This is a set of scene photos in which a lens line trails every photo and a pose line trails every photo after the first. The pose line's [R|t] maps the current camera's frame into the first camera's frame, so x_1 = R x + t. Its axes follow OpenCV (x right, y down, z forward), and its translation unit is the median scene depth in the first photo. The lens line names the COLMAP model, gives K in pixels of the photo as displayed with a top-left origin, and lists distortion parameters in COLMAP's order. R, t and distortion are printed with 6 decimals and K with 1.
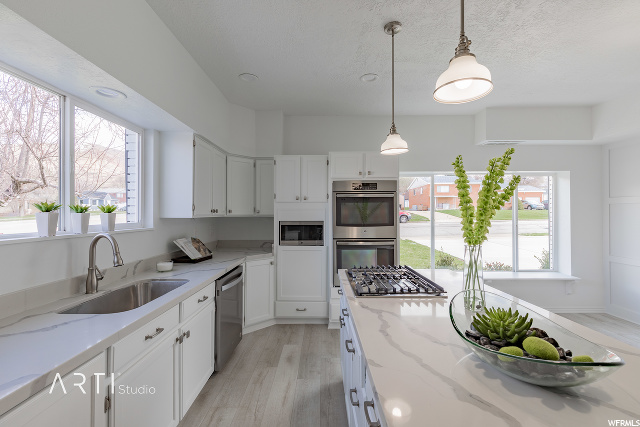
lens RADIAL K [[288.6, 0, 320.0], [0, 288.6, 213.5], [0, 0, 1]] dist [0.005396, 0.000047]
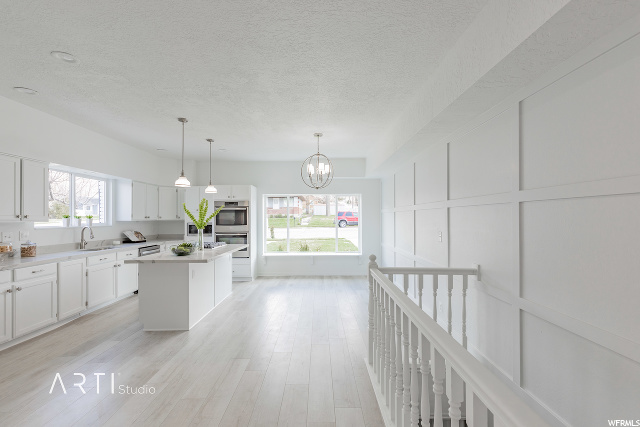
lens RADIAL K [[288.6, 0, 320.0], [0, 288.6, 213.5], [0, 0, 1]] dist [0.005396, 0.000047]
pose [[0.999873, -0.003017, 0.015653, 0.885910], [0.003272, 0.999862, -0.016257, 0.001085], [-0.015602, 0.016307, 0.999745, -1.111196]]
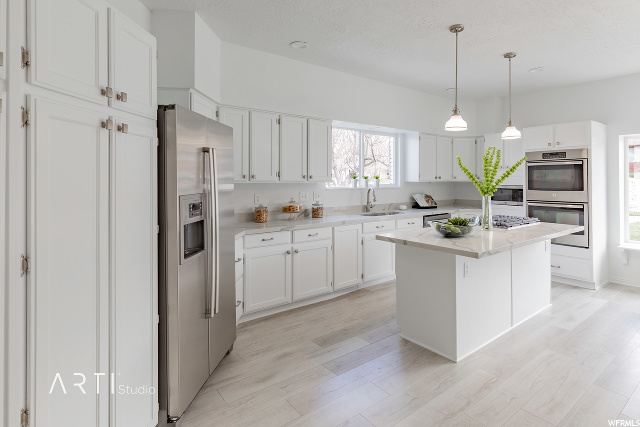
lens RADIAL K [[339.4, 0, 351.3], [0, 339.4, 176.6], [0, 0, 1]] dist [0.002648, -0.000189]
pose [[0.642372, -0.006031, -0.766370, 0.847650], [0.000616, 0.999973, -0.007353, -0.001260], [0.766393, 0.004251, 0.642358, -0.605676]]
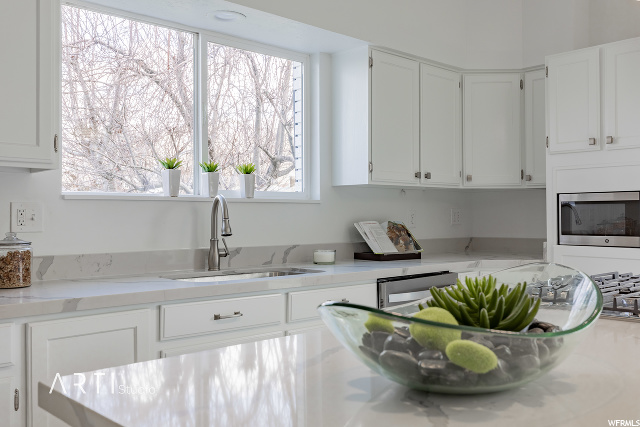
lens RADIAL K [[611.5, 0, 320.0], [0, 611.5, 213.5], [0, 0, 1]] dist [0.004730, 0.001457]
pose [[0.685576, -0.004925, -0.727984, 0.431187], [0.002704, 0.999987, -0.004219, 0.082774], [0.727996, 0.000923, 0.685581, 0.034910]]
